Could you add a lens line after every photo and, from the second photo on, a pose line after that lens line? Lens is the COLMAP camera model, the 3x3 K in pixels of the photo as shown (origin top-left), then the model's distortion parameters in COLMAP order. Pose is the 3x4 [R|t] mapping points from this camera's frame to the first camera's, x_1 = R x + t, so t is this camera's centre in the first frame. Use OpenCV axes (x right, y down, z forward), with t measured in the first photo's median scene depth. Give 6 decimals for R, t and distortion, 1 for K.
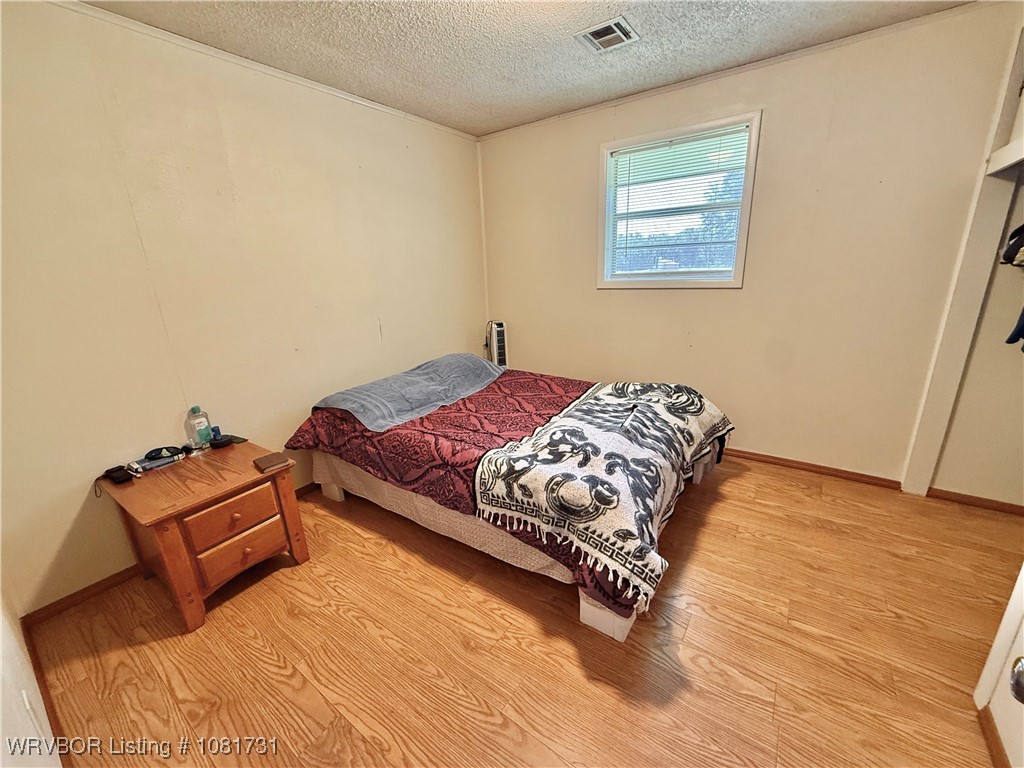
lens RADIAL K [[408.9, 0, 513.4], [0, 408.9, 383.5], [0, 0, 1]] dist [0.000356, 0.000279]
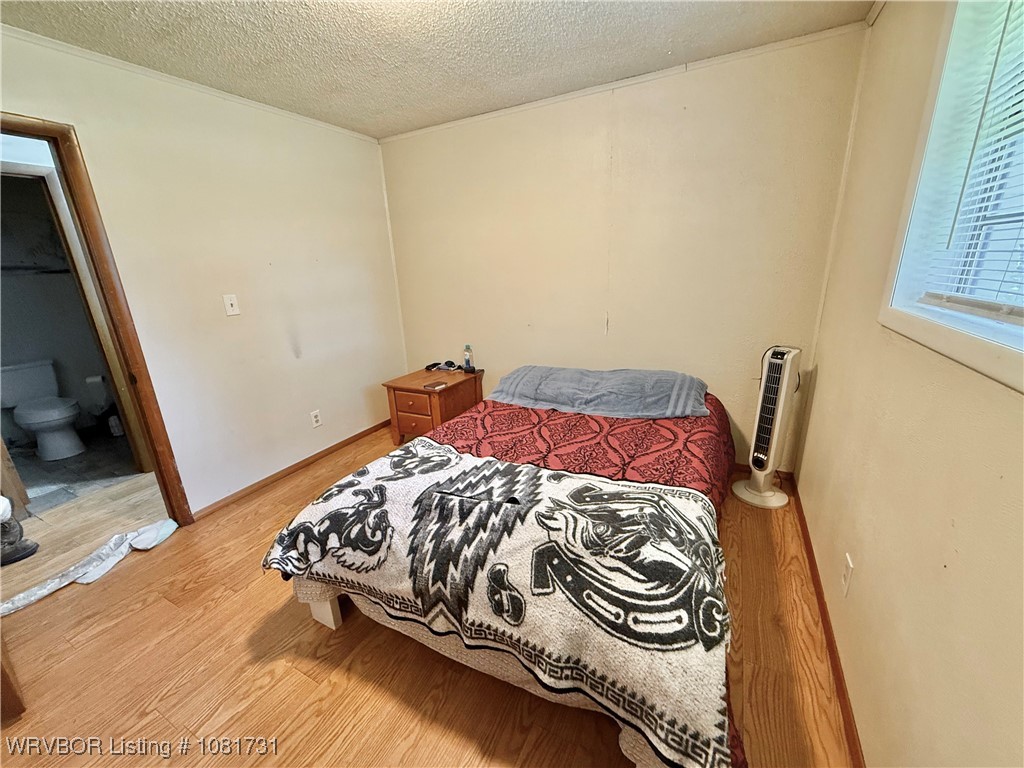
lens RADIAL K [[408.9, 0, 509.5], [0, 408.9, 389.3], [0, 0, 1]] dist [0.000356, 0.000279]
pose [[0.123671, 0.327334, -0.936781, 0.949560], [-0.242642, 0.925346, 0.291306, -0.330827], [0.962201, 0.191277, 0.193864, 0.942593]]
